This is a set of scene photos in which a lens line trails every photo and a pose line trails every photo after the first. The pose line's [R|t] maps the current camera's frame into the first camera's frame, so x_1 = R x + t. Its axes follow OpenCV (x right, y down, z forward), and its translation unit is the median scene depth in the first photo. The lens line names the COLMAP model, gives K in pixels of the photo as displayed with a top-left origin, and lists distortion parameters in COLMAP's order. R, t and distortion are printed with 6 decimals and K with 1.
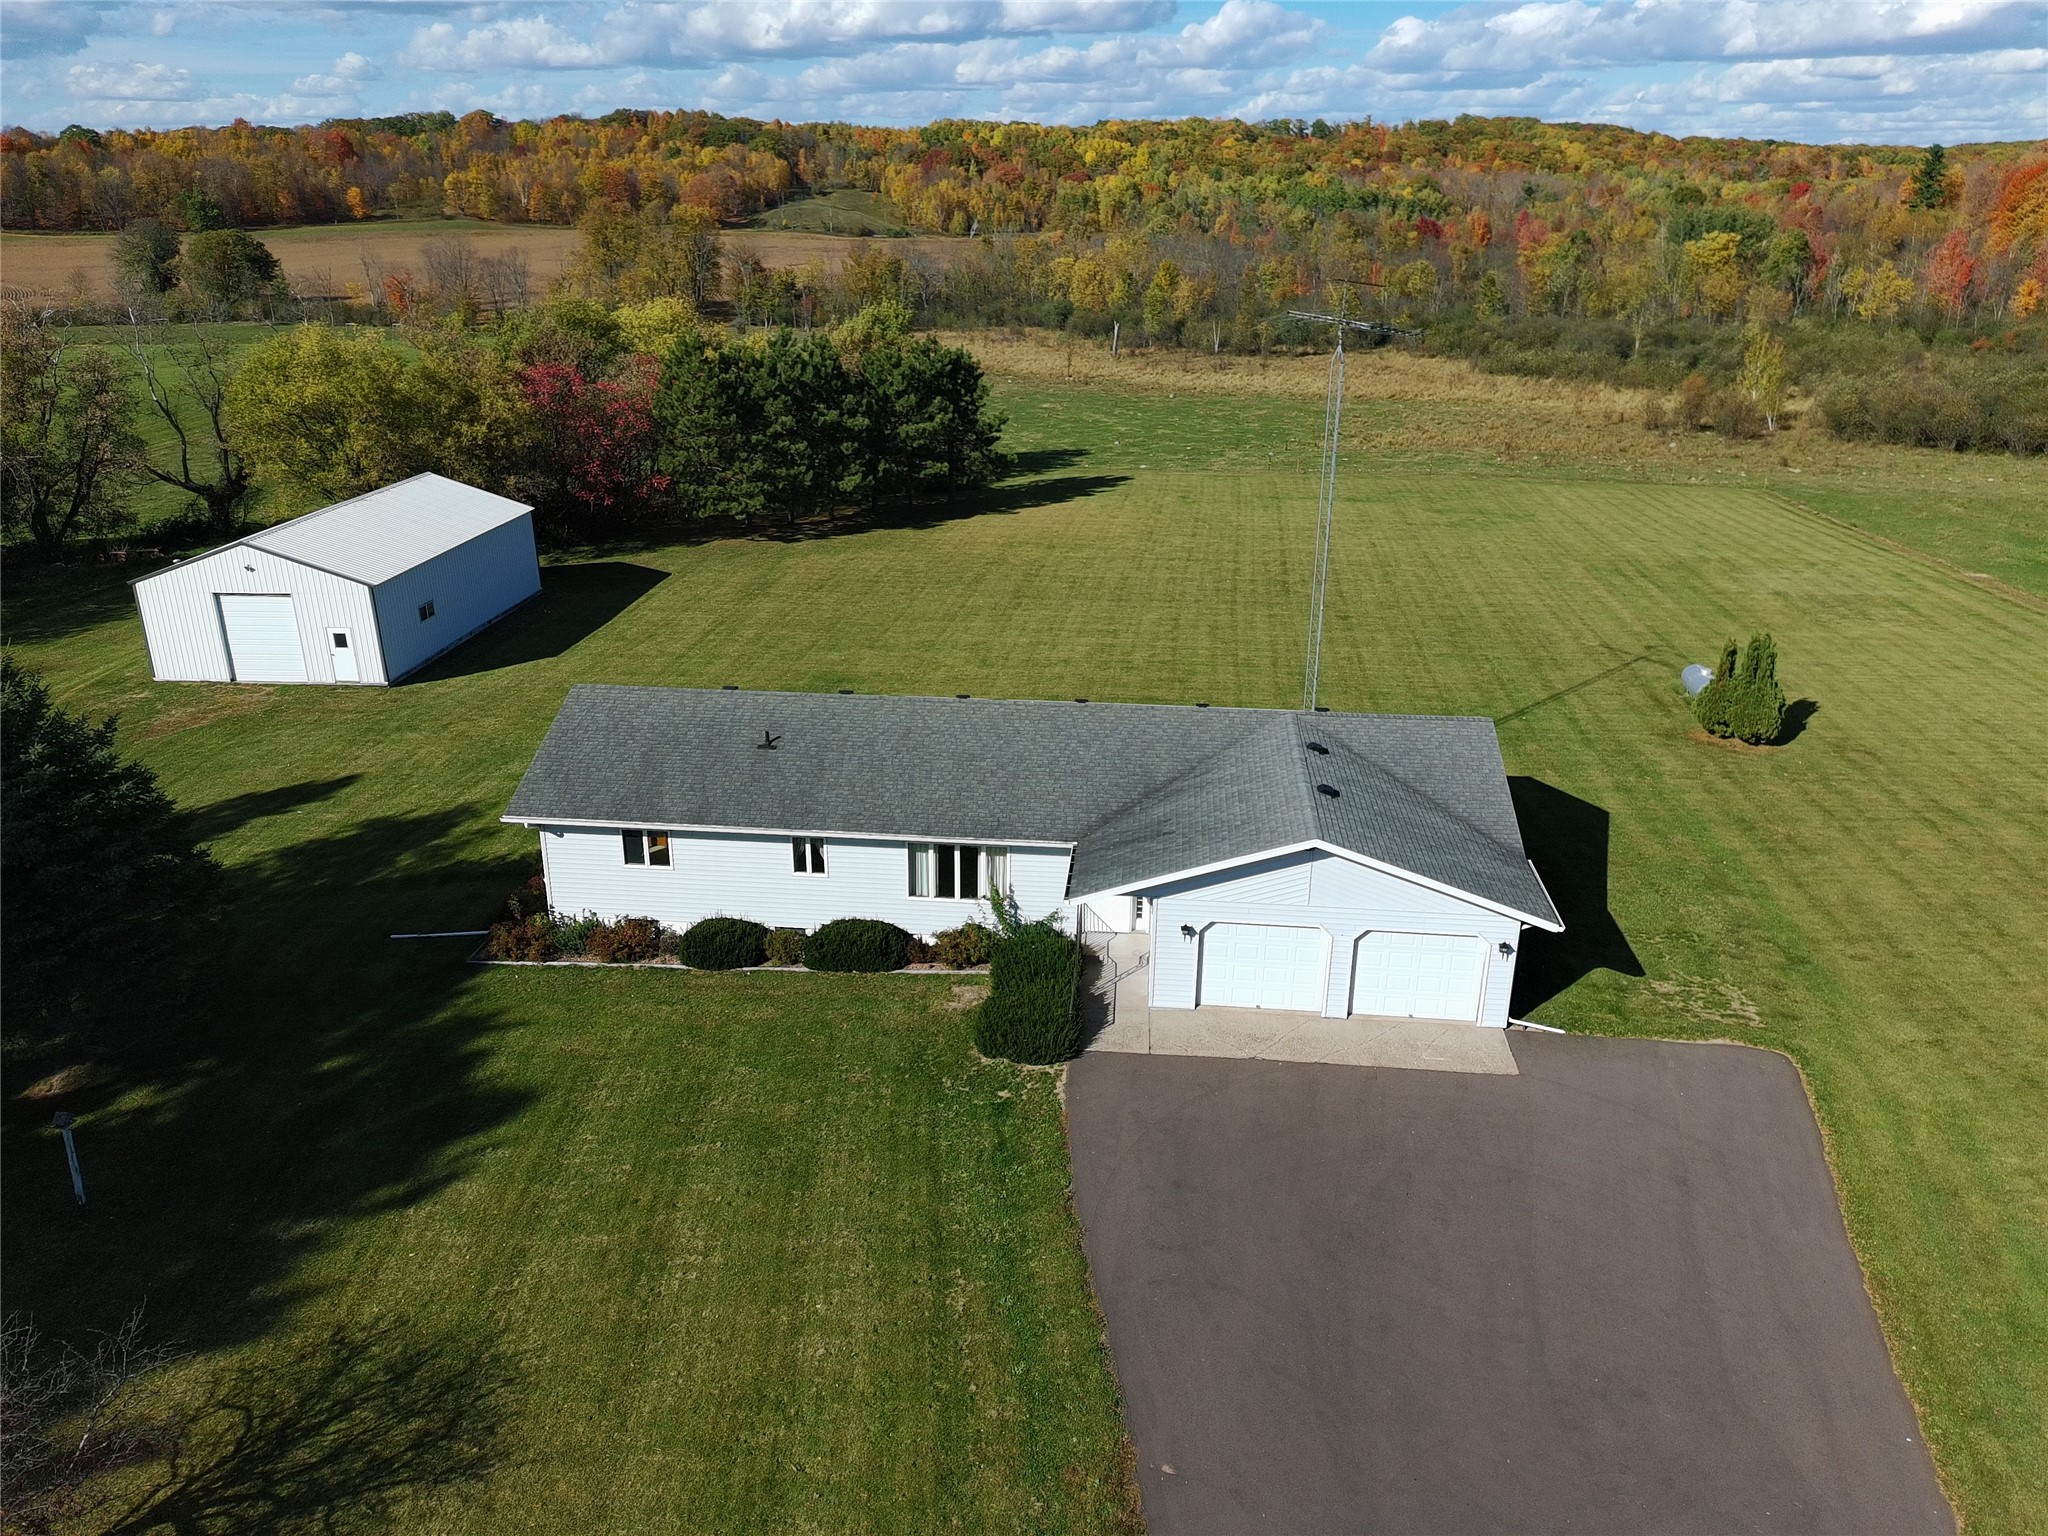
lens RADIAL K [[1520.7, 0, 1023.5], [0, 1520.7, 774.4], [0, 0, 1]] dist [0.070786, -0.076026]
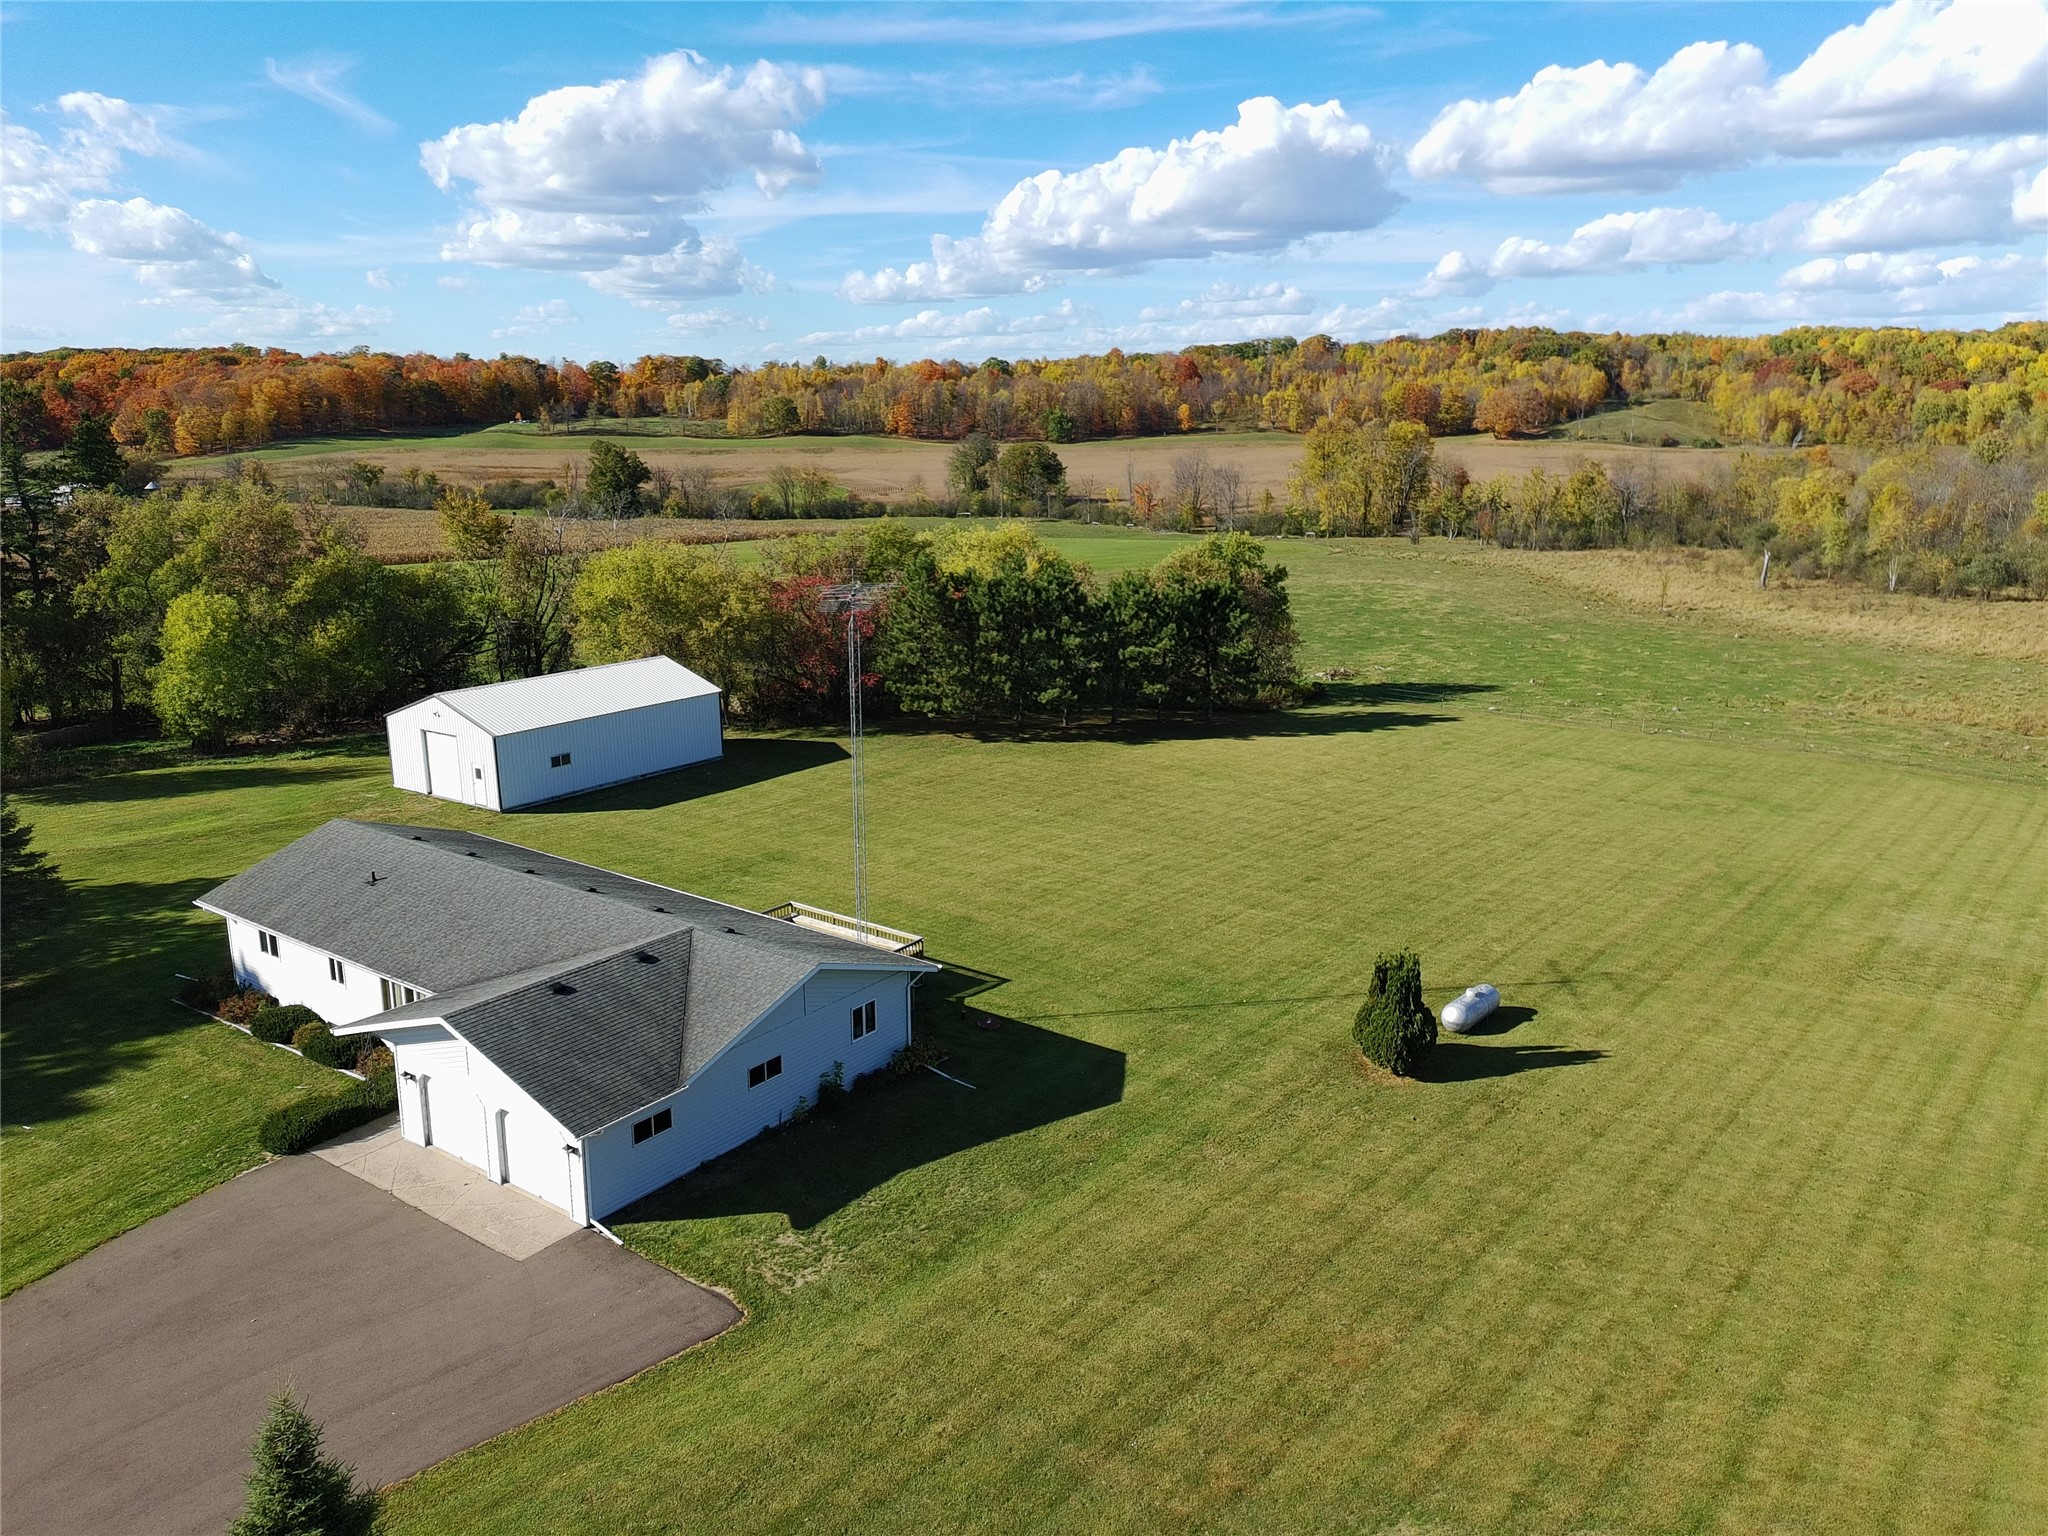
lens RADIAL K [[1520.7, 0, 1023.8], [0, 1520.7, 772.7], [0, 0, 1]] dist [0.070786, -0.076026]
pose [[0.858402, 0.121850, -0.498295, 0.062199], [-0.182133, 0.980486, -0.073995, -0.007576], [0.479555, 0.154274, 0.863844, 0.007769]]
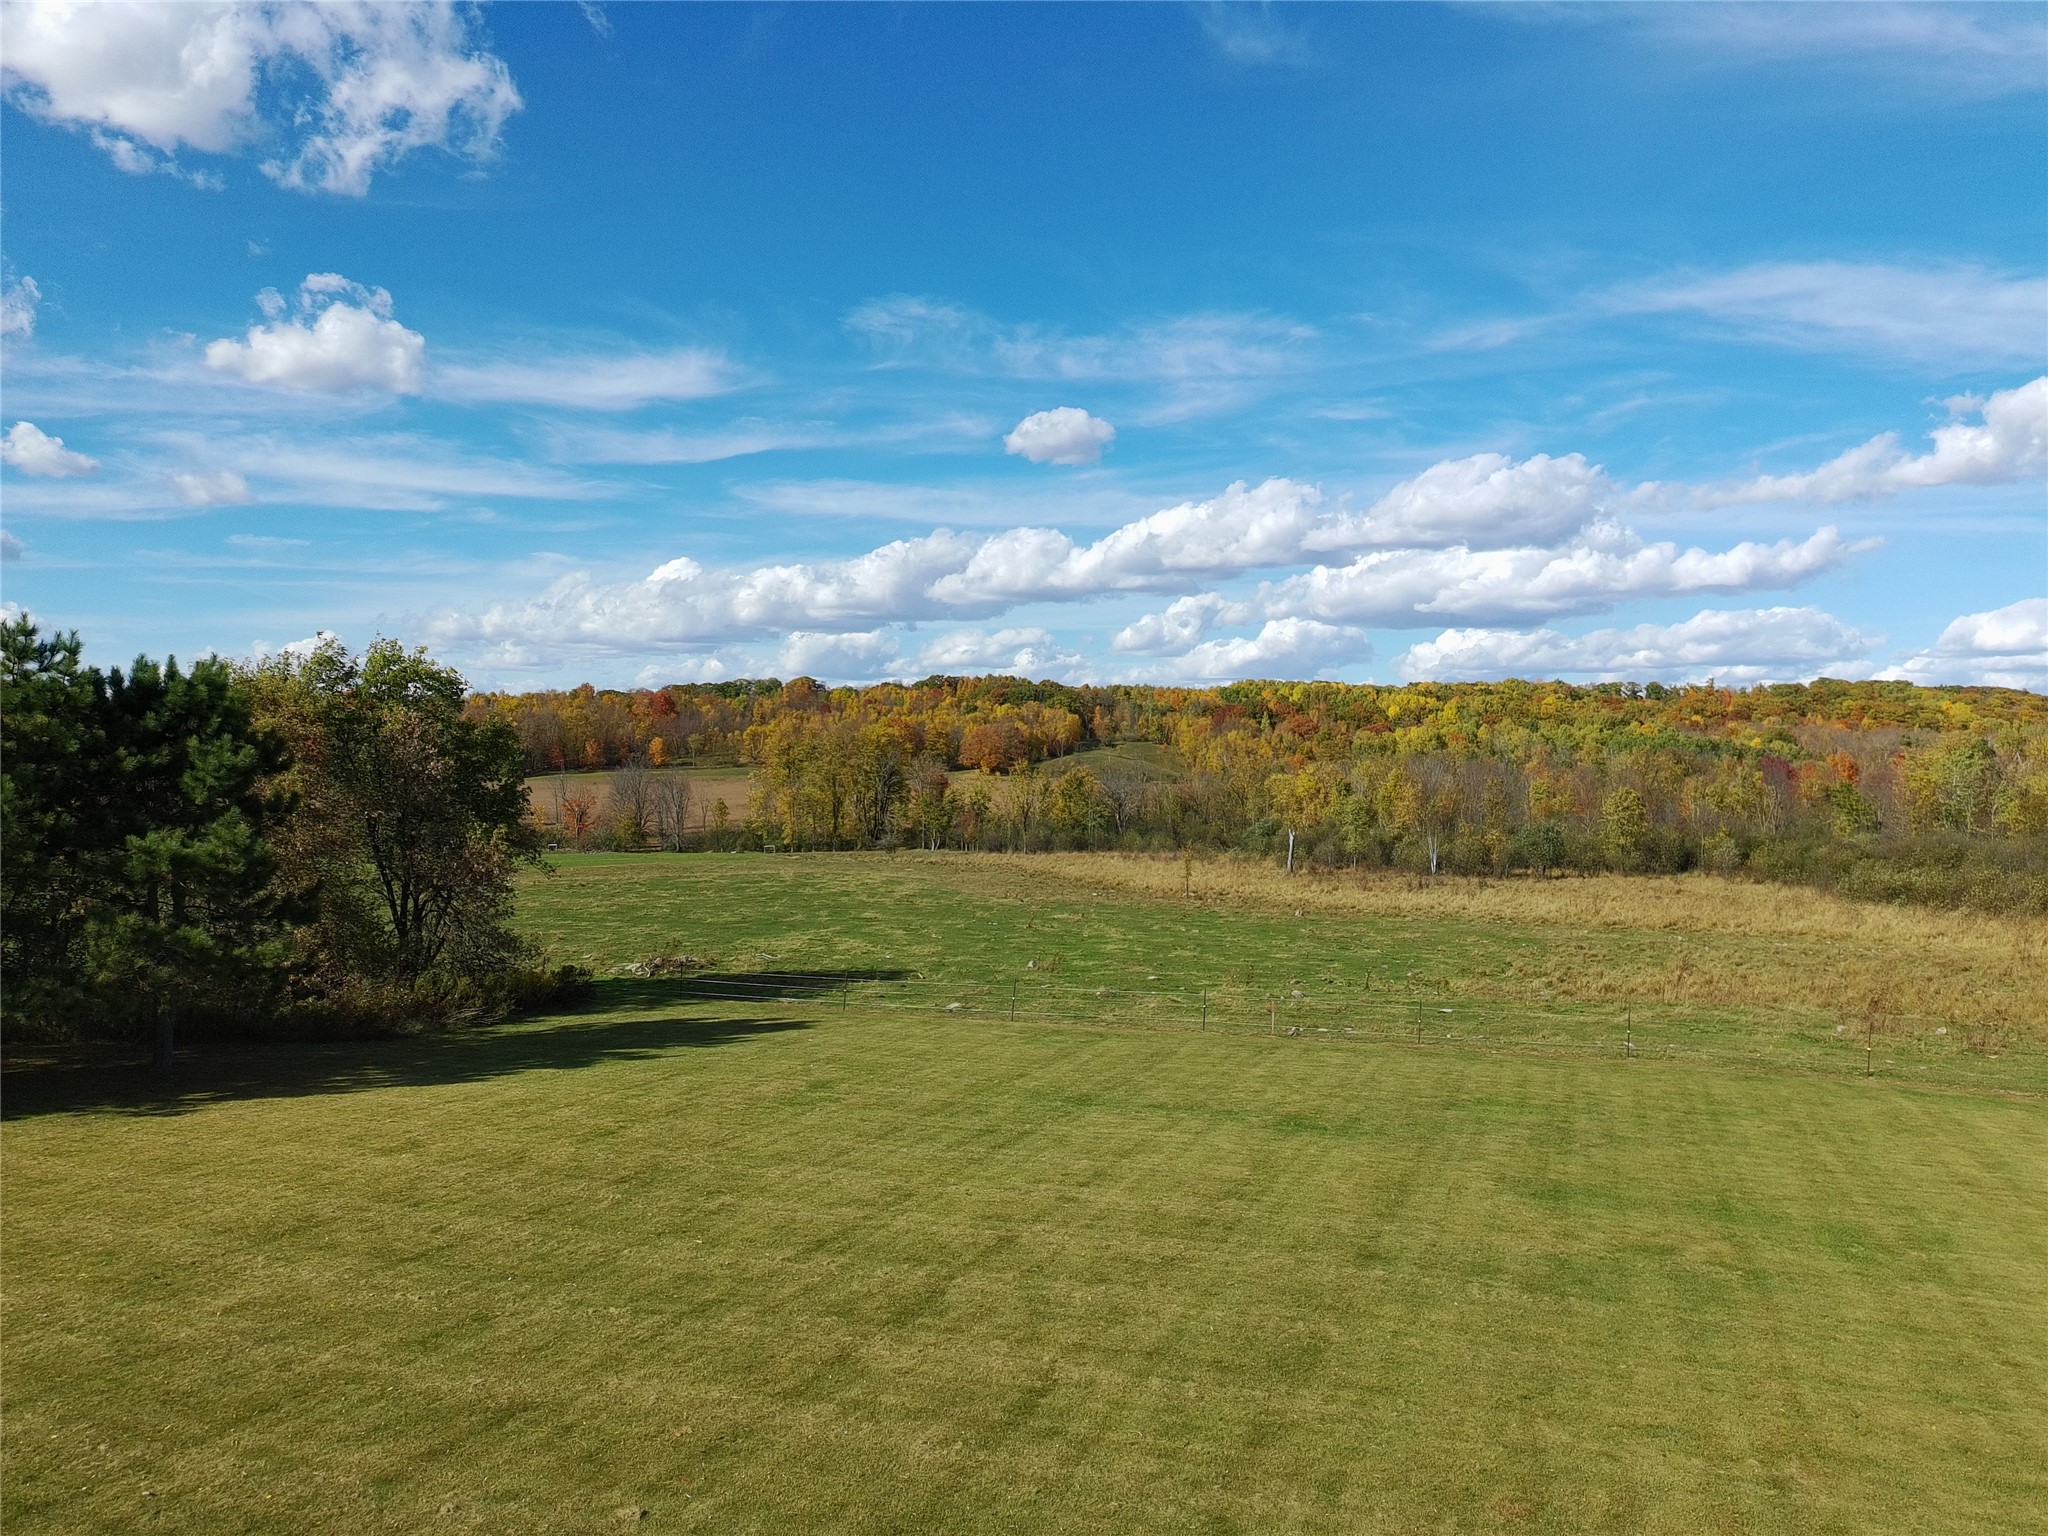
lens RADIAL K [[1520.7, 0, 1009.2], [0, 1520.7, 762.5], [0, 0, 1]] dist [0.070786, -0.076026]
pose [[0.973195, 0.001102, -0.229979, 0.039479], [-0.083371, 0.933658, -0.348326, -0.023047], [0.214338, 0.358163, 0.908723, 0.115772]]
